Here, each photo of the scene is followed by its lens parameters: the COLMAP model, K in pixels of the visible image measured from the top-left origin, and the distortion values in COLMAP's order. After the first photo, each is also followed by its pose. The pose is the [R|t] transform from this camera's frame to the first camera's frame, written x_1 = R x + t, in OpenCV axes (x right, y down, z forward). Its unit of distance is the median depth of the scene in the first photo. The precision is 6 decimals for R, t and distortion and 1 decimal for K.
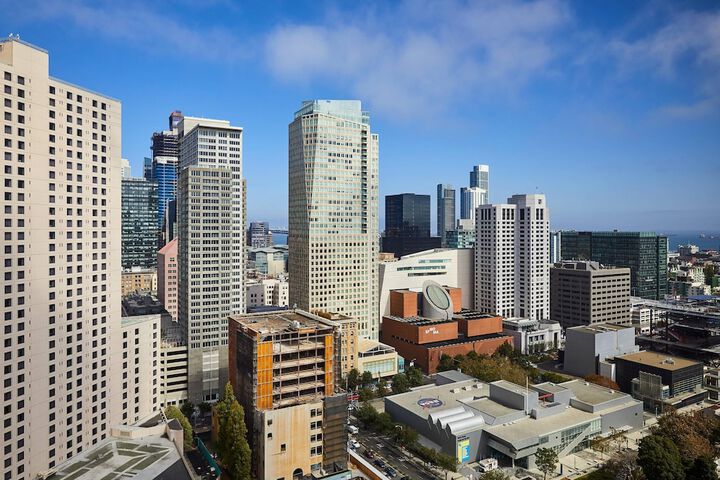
lens RADIAL K [[500.6, 0, 362.2], [0, 500.6, 230.4], [0, 0, 1]] dist [0.003682, 0.001514]
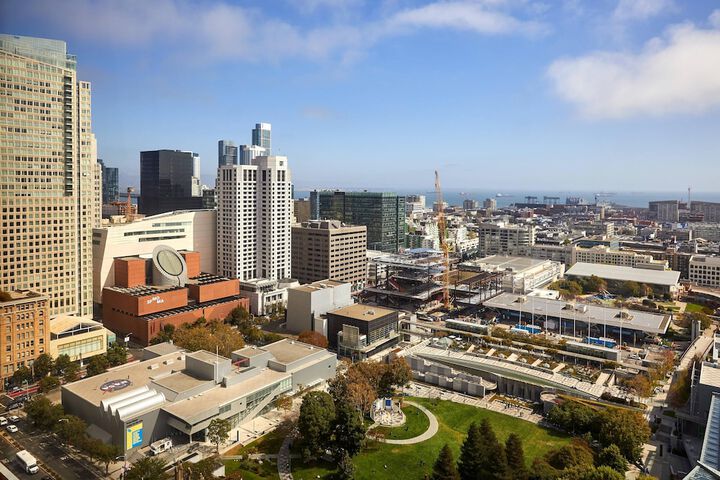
lens RADIAL K [[499.5, 0, 360.7], [0, 499.5, 199.7], [0, 0, 1]] dist [0.024009, 0.000189]
pose [[0.923344, -0.004145, 0.383951, 0.138089], [-0.005543, 0.999694, 0.024122, -0.011281], [-0.383934, -0.024401, 0.923038, -0.002806]]
